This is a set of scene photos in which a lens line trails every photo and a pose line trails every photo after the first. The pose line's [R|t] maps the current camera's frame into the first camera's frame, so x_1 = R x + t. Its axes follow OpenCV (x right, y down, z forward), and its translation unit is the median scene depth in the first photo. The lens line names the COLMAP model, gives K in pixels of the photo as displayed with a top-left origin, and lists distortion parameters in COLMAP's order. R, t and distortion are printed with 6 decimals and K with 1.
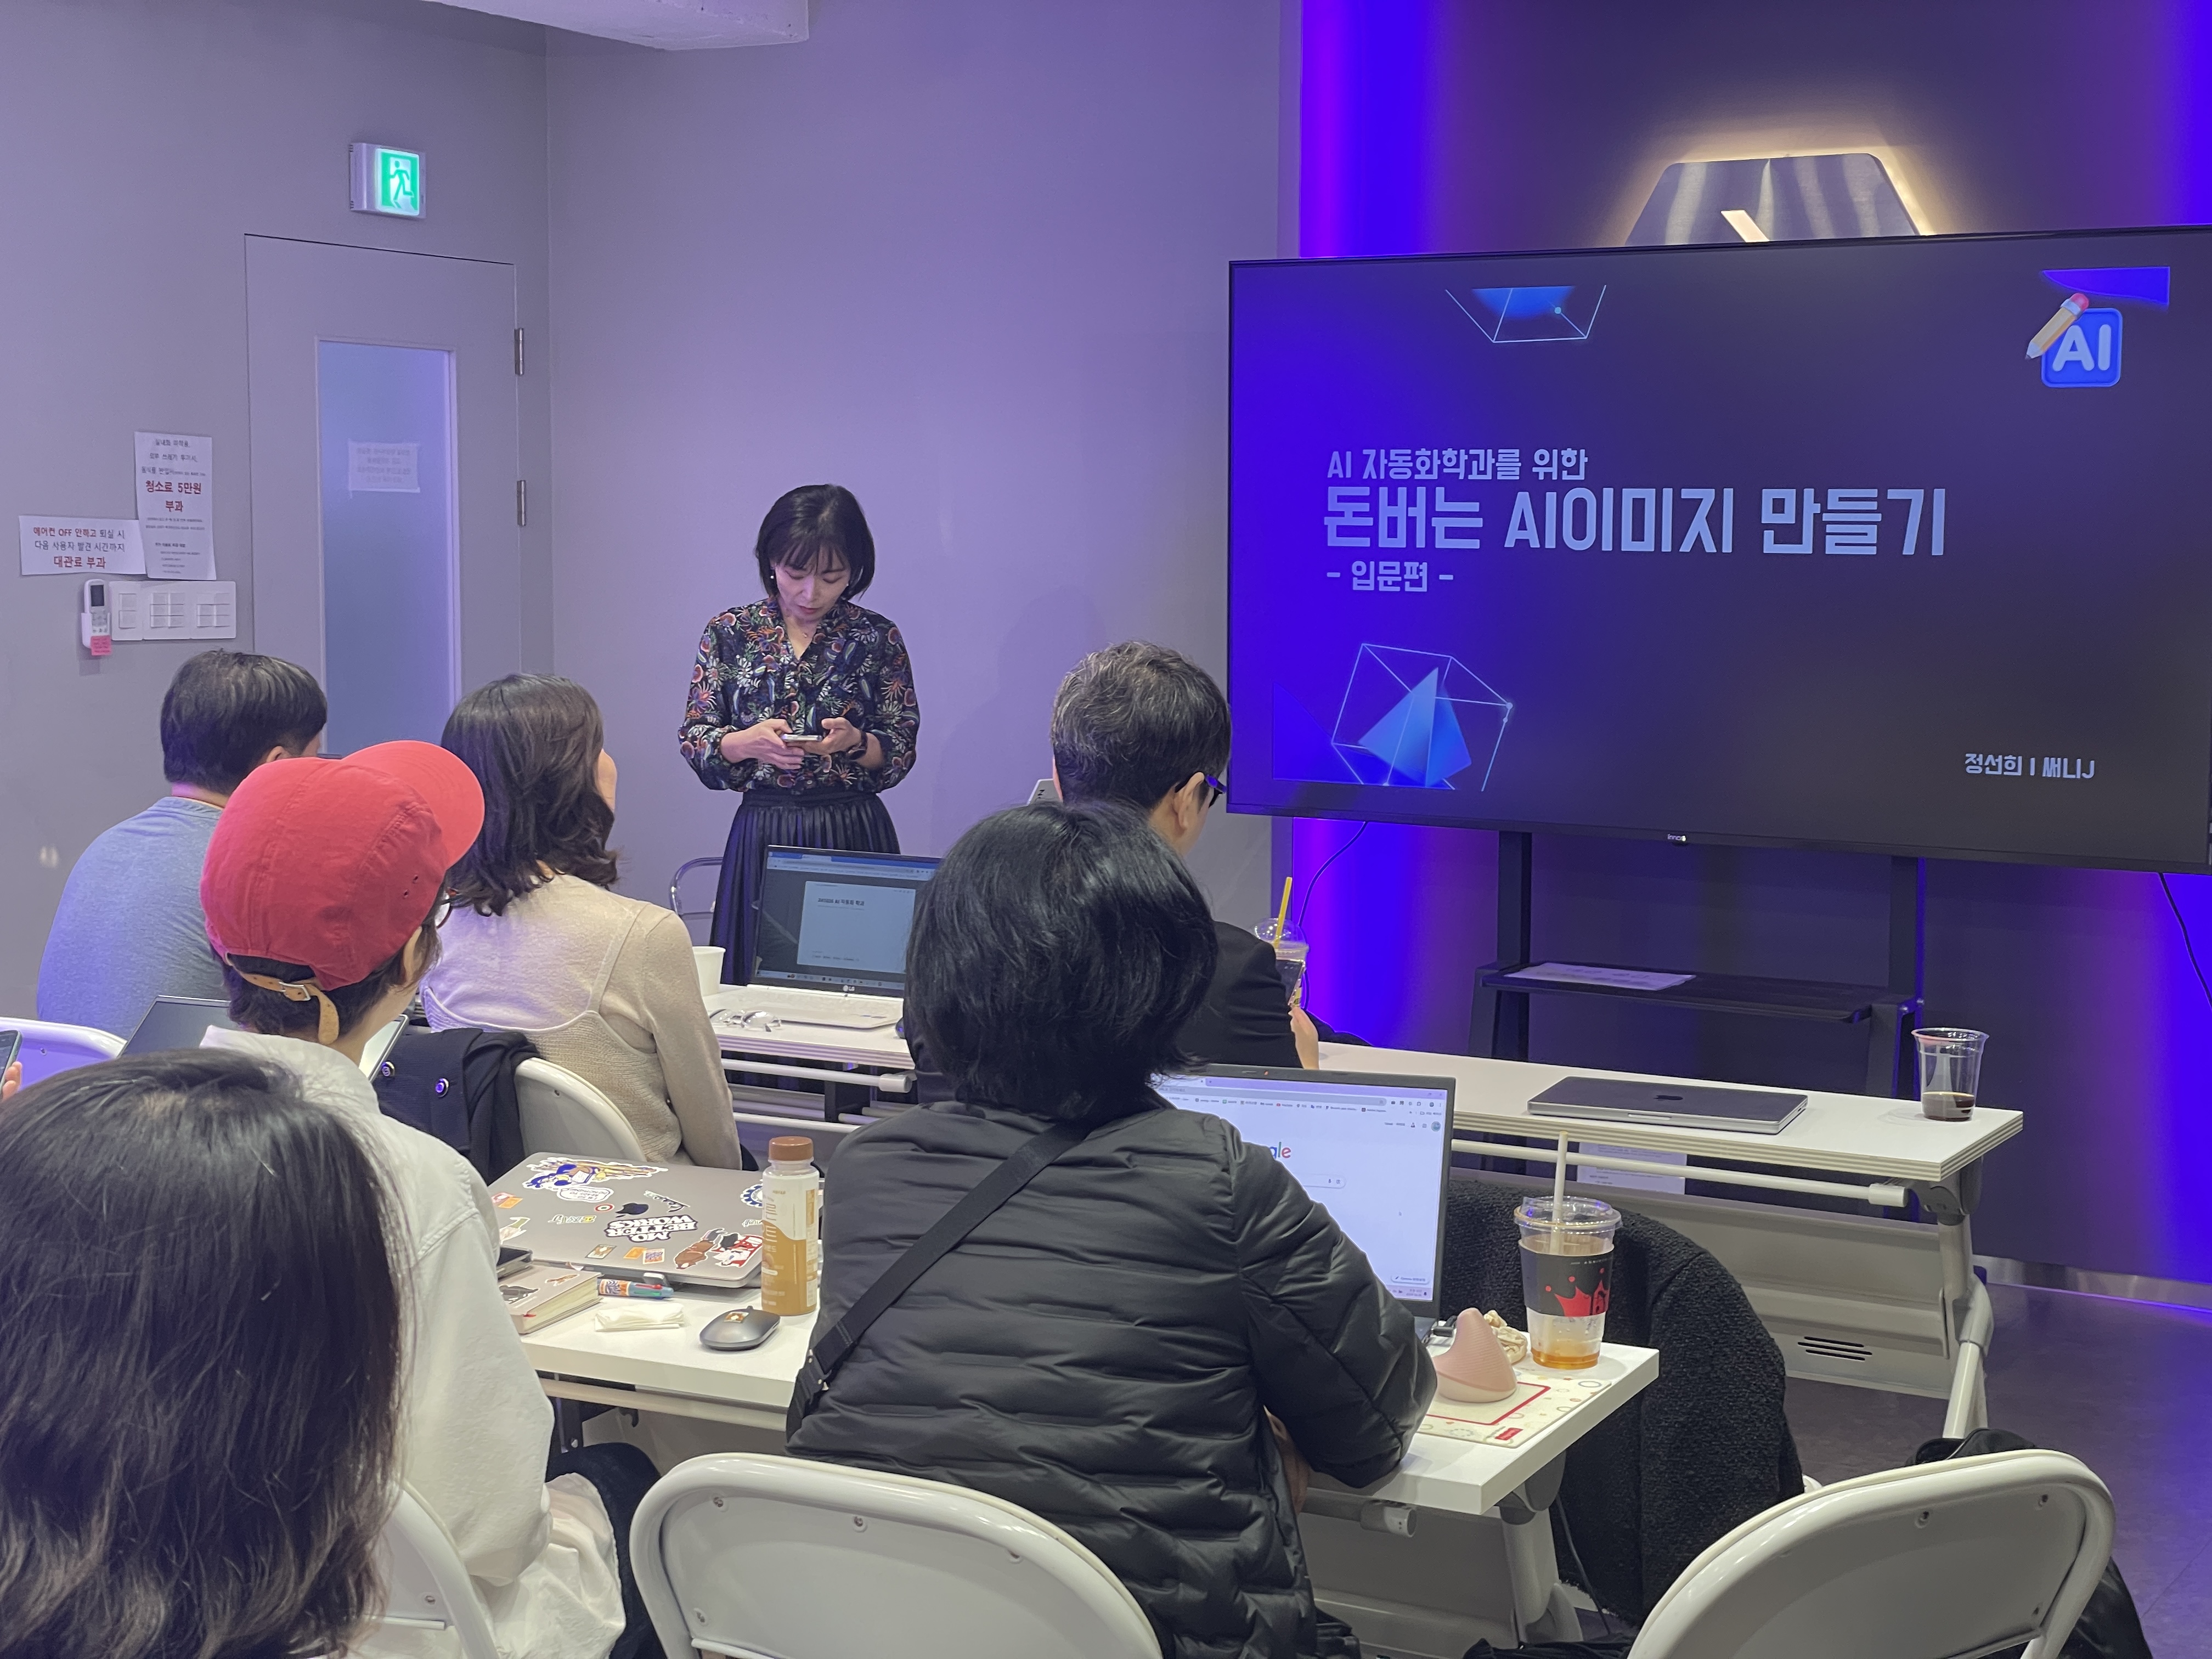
lens RADIAL K [[3290.6, 0, 1094.2], [0, 3290.6, 823.0], [0, 0, 1]] dist [0.175981, 0.000000]
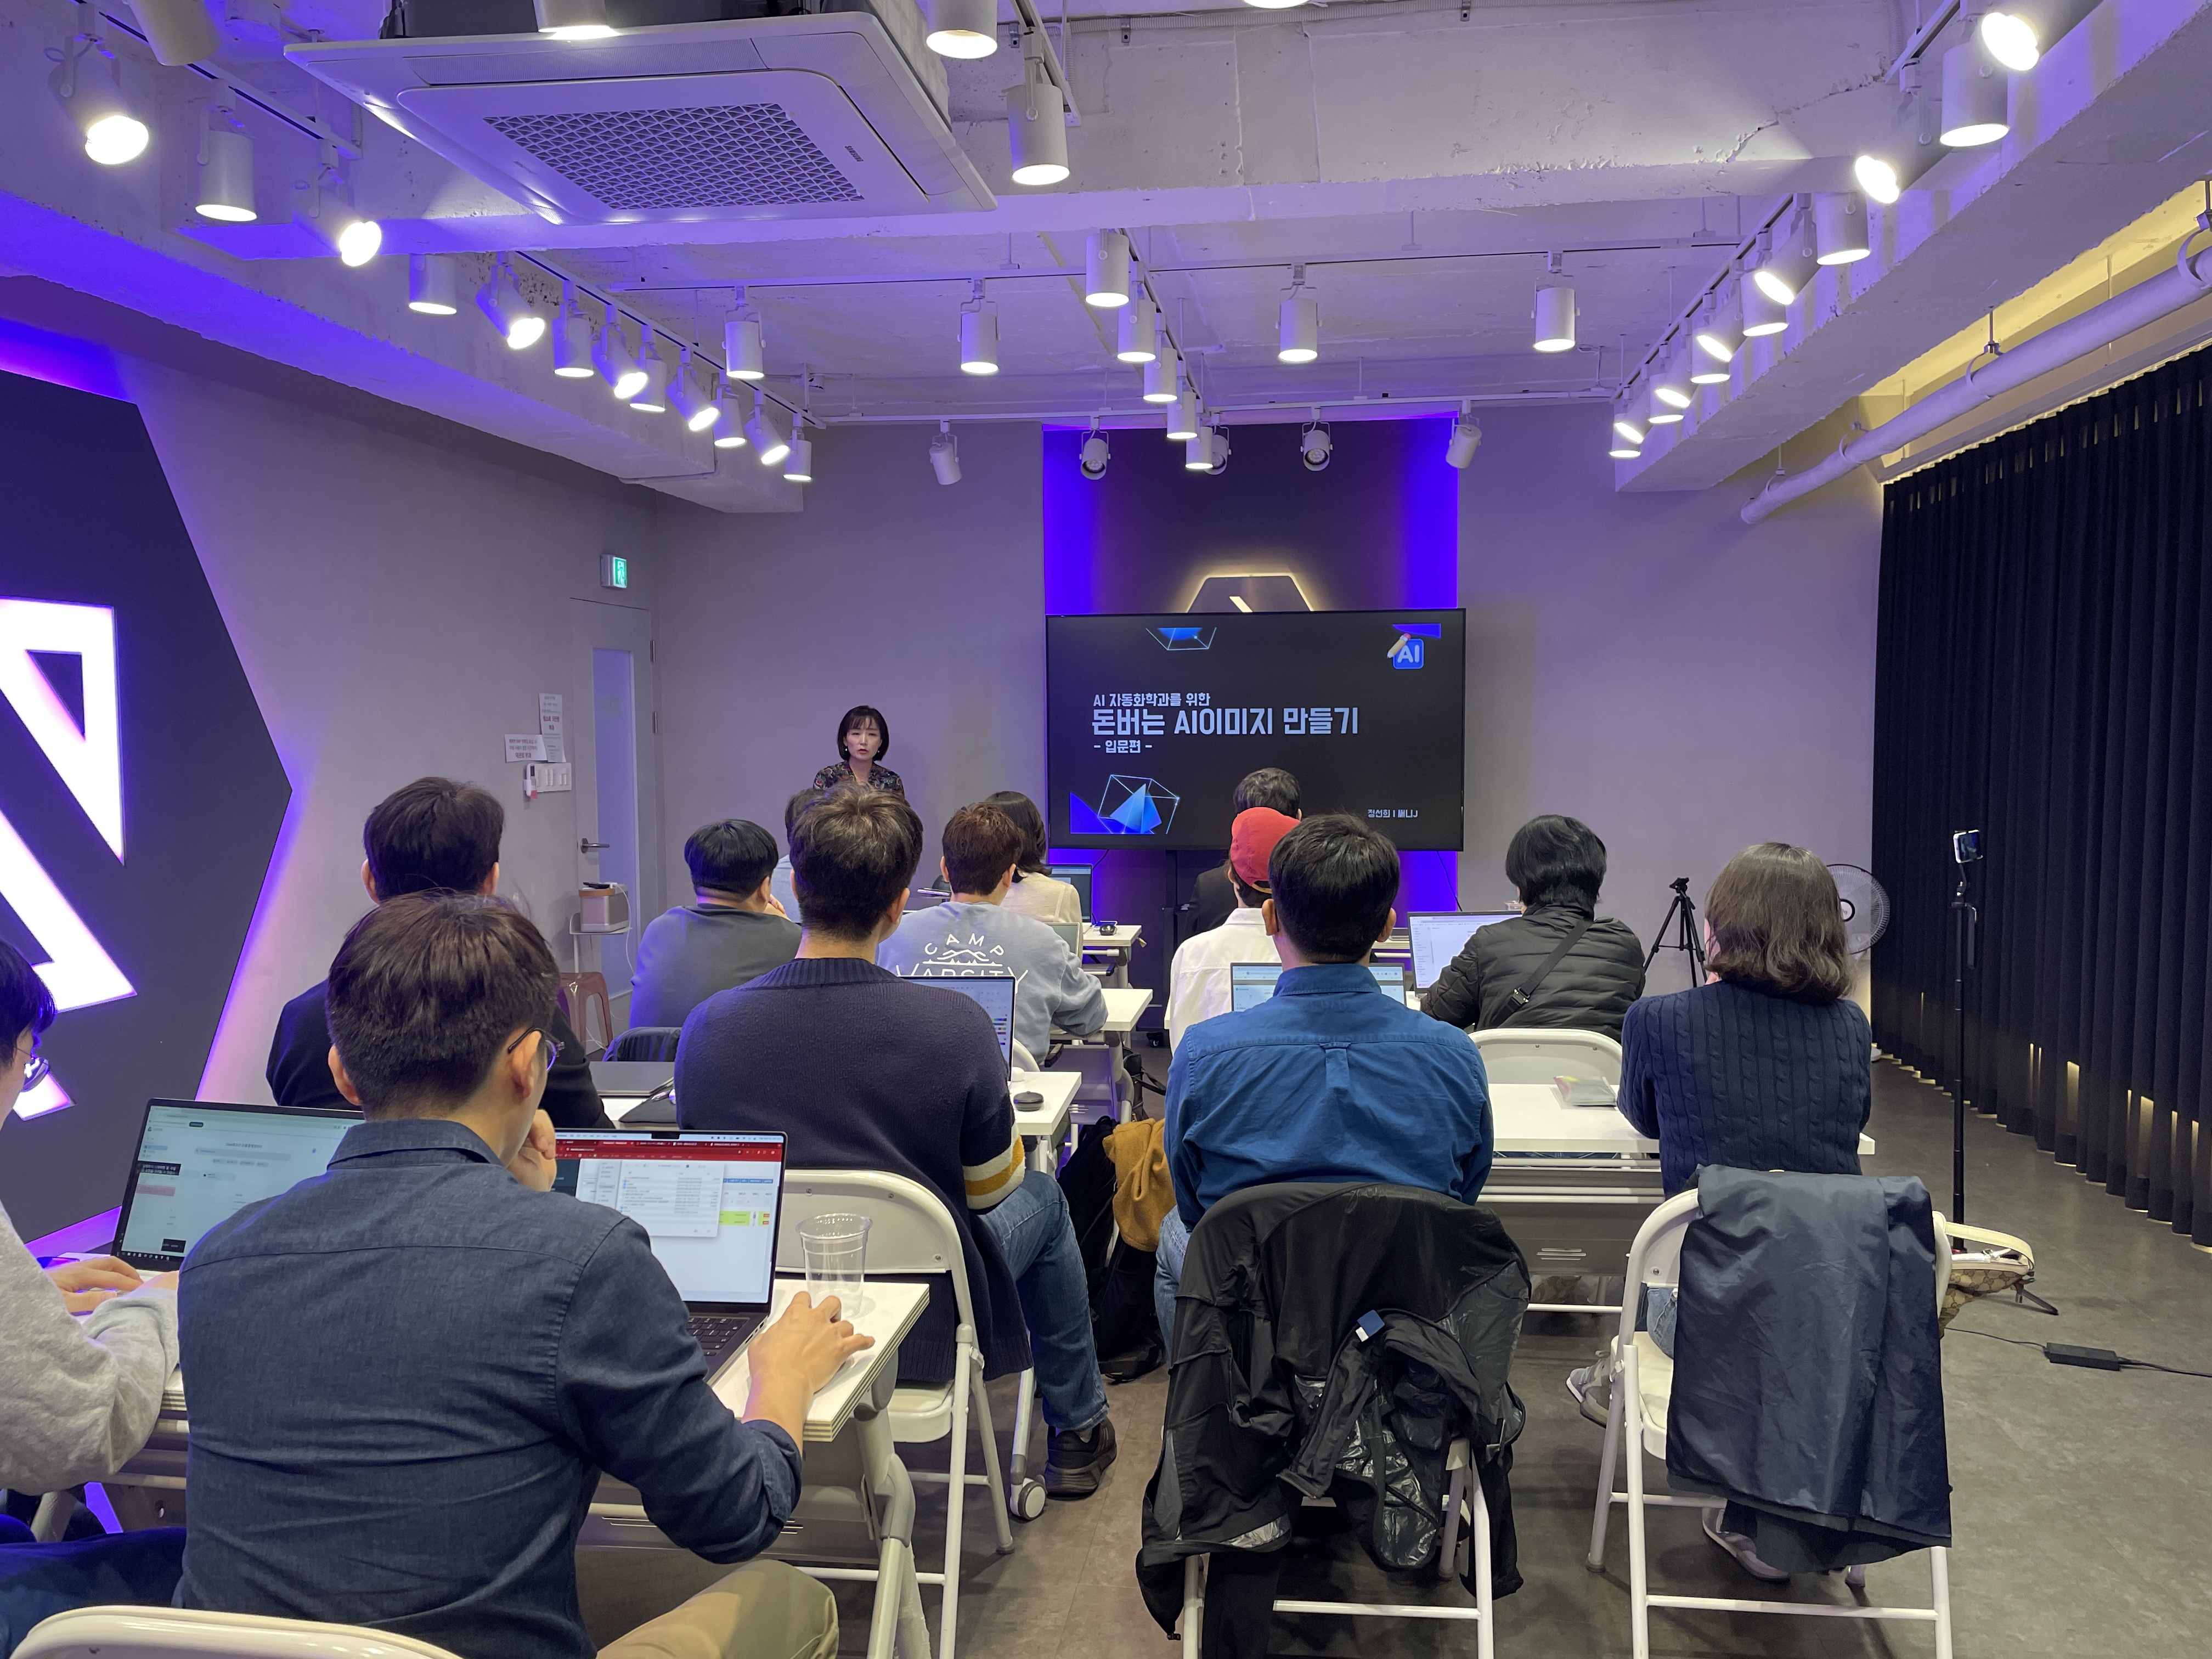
lens RADIAL K [[1652.0, 0, 1107.6], [0, 1652.0, 850.3], [0, 0, 1]] dist [0.120785, 0.000760]
pose [[0.930765, -0.046917, 0.362594, -0.367796], [0.051827, 0.998649, -0.003820, 0.004738], [-0.361925, 0.022347, 0.931939, -0.116824]]
